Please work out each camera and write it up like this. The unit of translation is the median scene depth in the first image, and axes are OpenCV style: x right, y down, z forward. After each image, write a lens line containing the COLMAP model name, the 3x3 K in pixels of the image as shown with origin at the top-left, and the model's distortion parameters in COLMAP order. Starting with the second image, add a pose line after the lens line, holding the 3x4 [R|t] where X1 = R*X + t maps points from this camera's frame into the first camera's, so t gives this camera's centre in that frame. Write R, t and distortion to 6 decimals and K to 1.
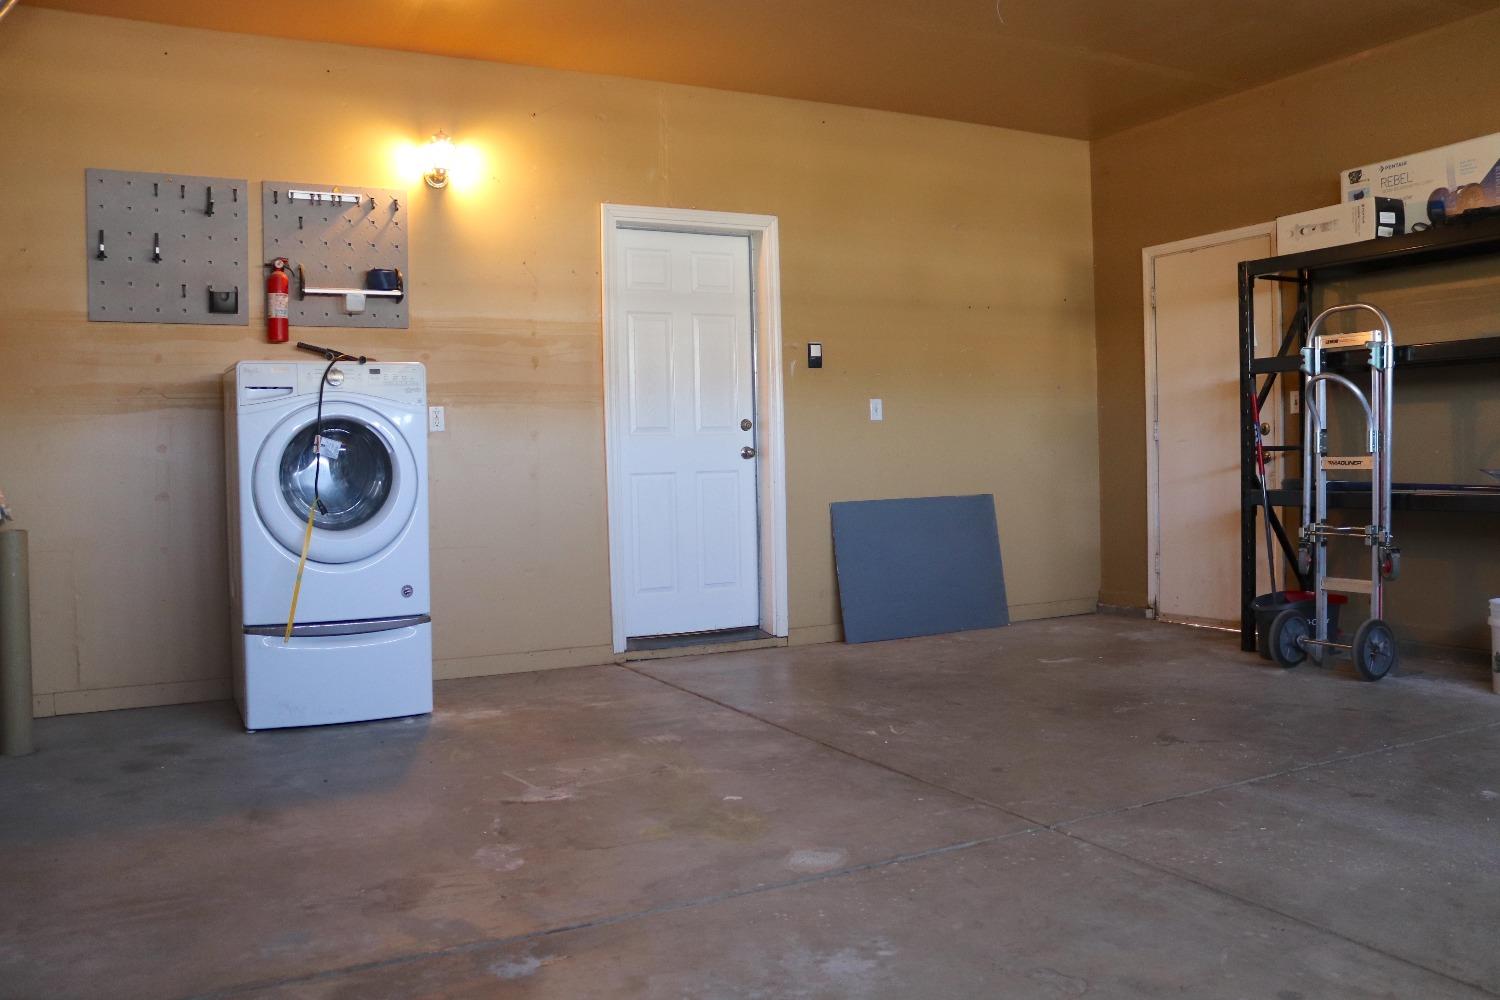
lens RADIAL K [[1248.7, 0, 775.2], [0, 1248.7, 501.1], [0, 0, 1]] dist [-0.171363, 0.167273]
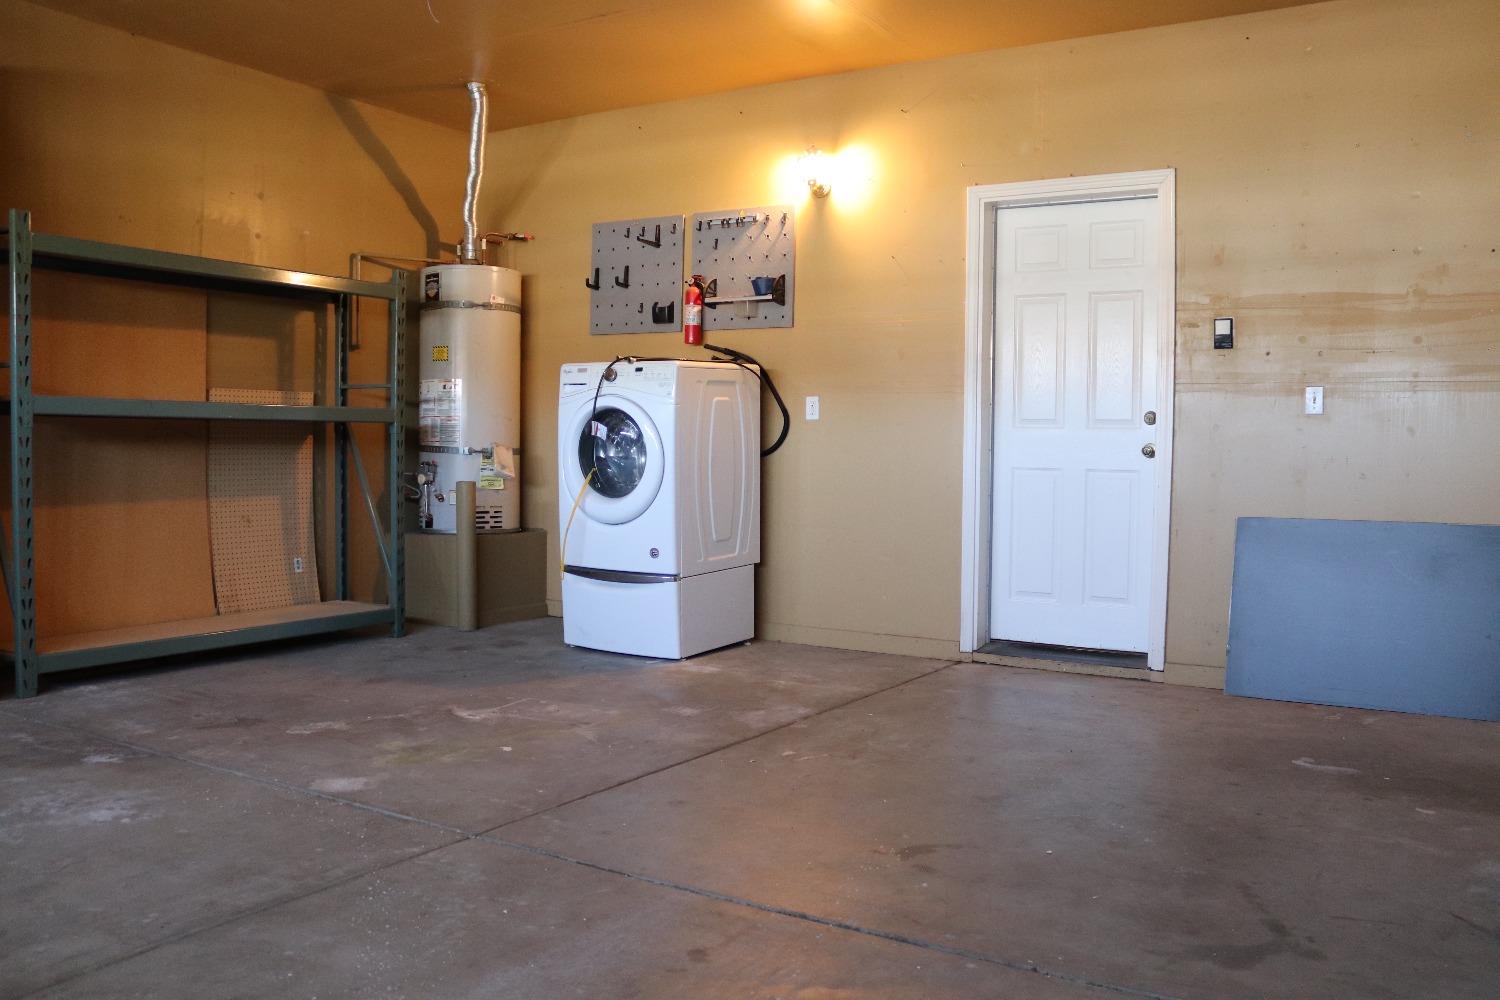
lens RADIAL K [[1248.7, 0, 775.2], [0, 1248.7, 501.1], [0, 0, 1]] dist [-0.171363, 0.167273]
pose [[0.504780, 0.067336, -0.860618, 0.734577], [-0.056632, 0.997389, 0.044820, -0.034987], [0.861389, 0.026114, 0.507275, 0.447674]]
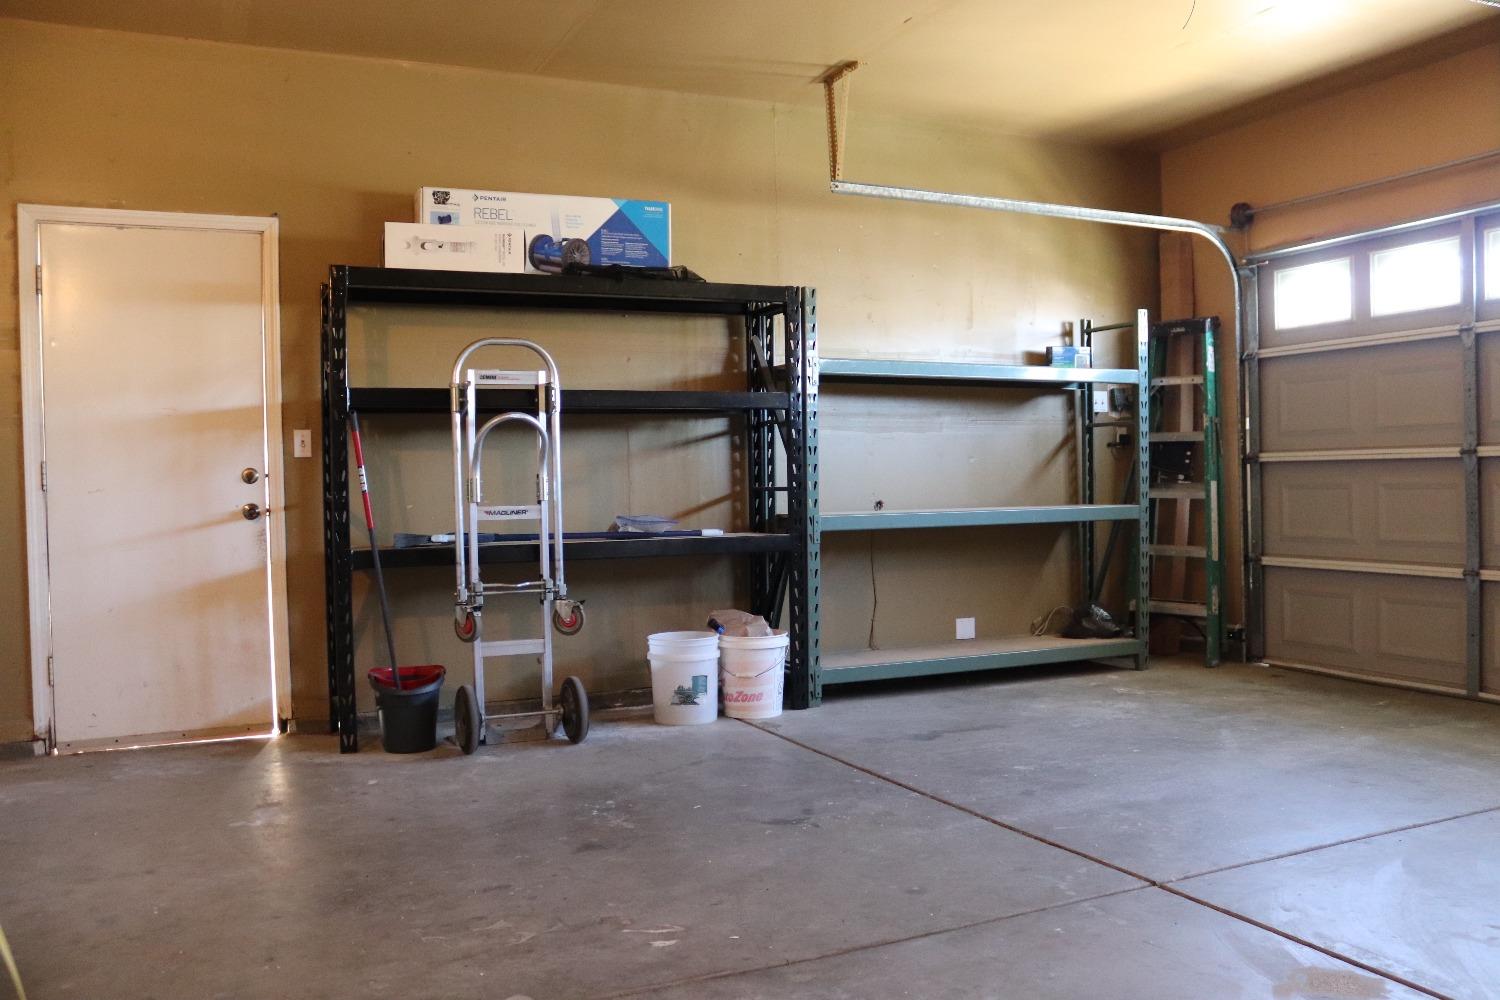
lens RADIAL K [[1248.7, 0, 775.2], [0, 1248.7, 501.1], [0, 0, 1]] dist [-0.171363, 0.167273]
pose [[0.048102, 0.006695, 0.998820, -0.456679], [0.053371, 0.998532, -0.009263, -0.021696], [-0.997416, 0.053753, 0.047674, 0.778201]]
